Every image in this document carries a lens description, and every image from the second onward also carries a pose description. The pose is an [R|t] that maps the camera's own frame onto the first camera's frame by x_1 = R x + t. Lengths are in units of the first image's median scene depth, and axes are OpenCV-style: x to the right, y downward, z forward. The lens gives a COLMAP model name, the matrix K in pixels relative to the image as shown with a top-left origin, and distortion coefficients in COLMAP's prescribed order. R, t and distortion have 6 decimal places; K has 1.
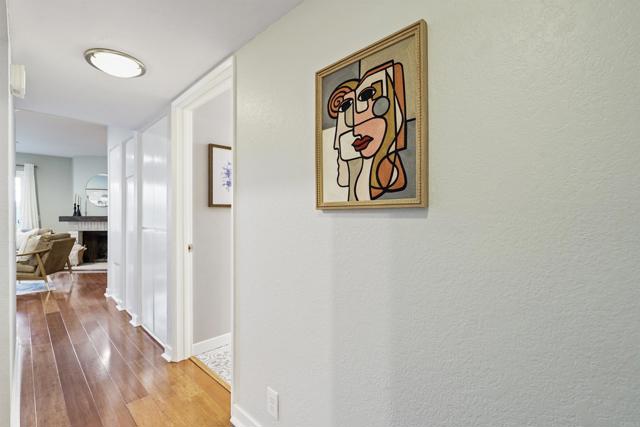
lens RADIAL K [[292.5, 0, 316.0], [0, 292.5, 215.6], [0, 0, 1]] dist [-0.002058, 0.000555]
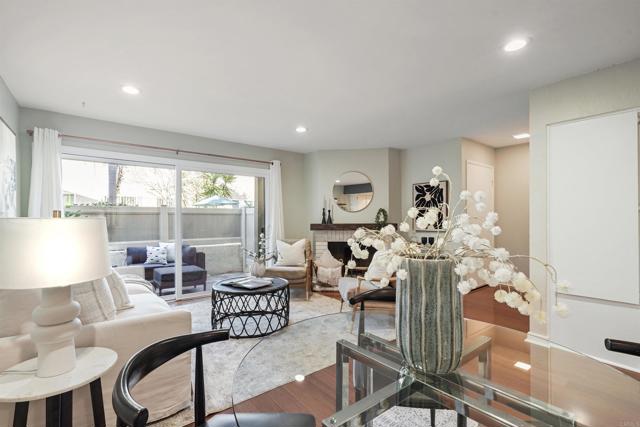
lens RADIAL K [[296.1, 0, 317.9], [0, 296.1, 221.7], [0, 0, 1]] dist [-0.002361, -0.000005]
pose [[0.995159, -0.000467, -0.098281, -0.760225], [0.000847, 0.999992, 0.003821, -0.007277], [0.098278, -0.003886, 0.995151, 0.166150]]
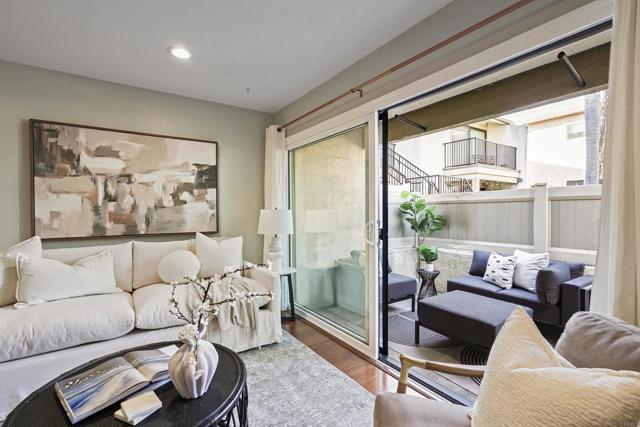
lens RADIAL K [[290.3, 0, 316.0], [0, 290.3, 213.9], [0, 0, 1]] dist [-0.004039, -0.000341]
pose [[-0.185948, 0.011693, -0.982490, -0.760430], [0.001391, 0.999931, 0.011638, -0.010717], [0.982559, 0.000797, -0.185951, 0.823569]]
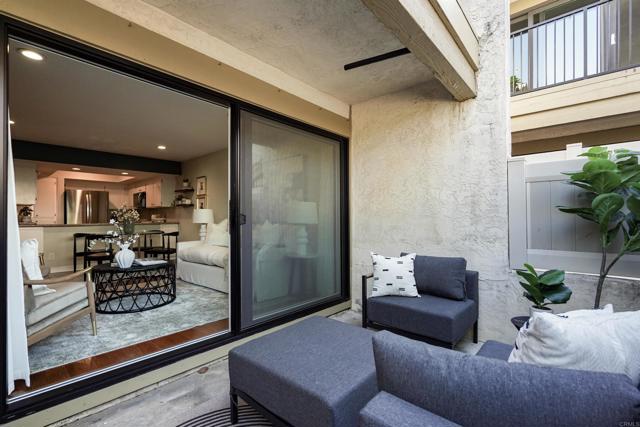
lens RADIAL K [[290.3, 0, 316.0], [0, 290.3, 213.9], [0, 0, 1]] dist [-0.004039, -0.000341]
pose [[-0.997679, 0.005784, -0.067849, -1.221609], [0.006835, 0.999860, -0.015265, 0.019393], [0.067752, -0.015693, -0.997579, 1.236570]]
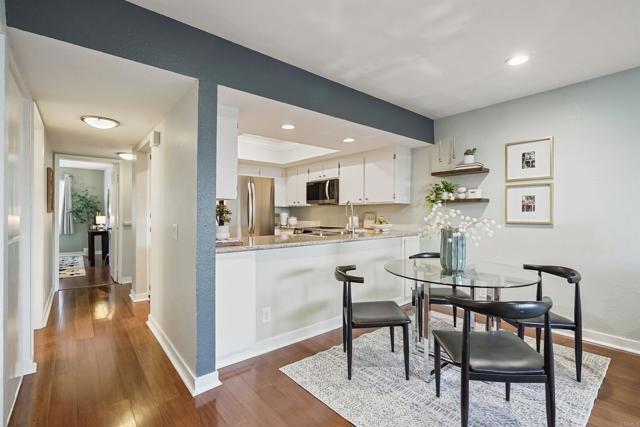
lens RADIAL K [[292.5, 0, 316.0], [0, 292.5, 215.6], [0, 0, 1]] dist [-0.002058, 0.000555]
pose [[-0.996279, -0.002891, 0.086139, -0.577656], [-0.002083, 0.999953, 0.009467, -0.009450], [-0.086162, 0.009252, -0.996238, 0.700470]]
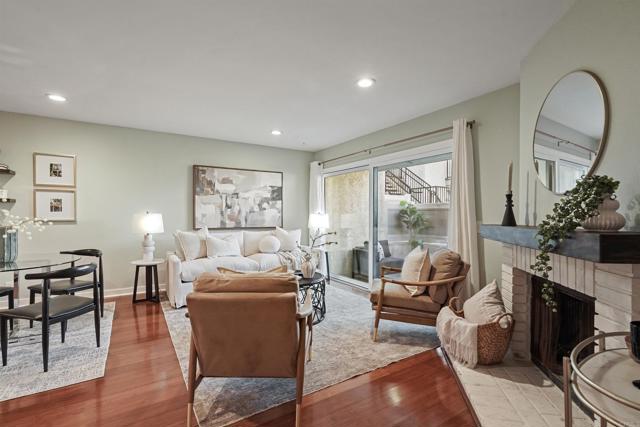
lens RADIAL K [[299.7, 0, 317.2], [0, 299.7, 216.9], [0, 0, 1]] dist [-0.001916, 0.000396]
pose [[-0.219238, 0.005490, -0.975656, -0.402735], [-0.006556, 0.999953, 0.007100, -0.009586], [0.975649, 0.007953, -0.219192, 0.847064]]
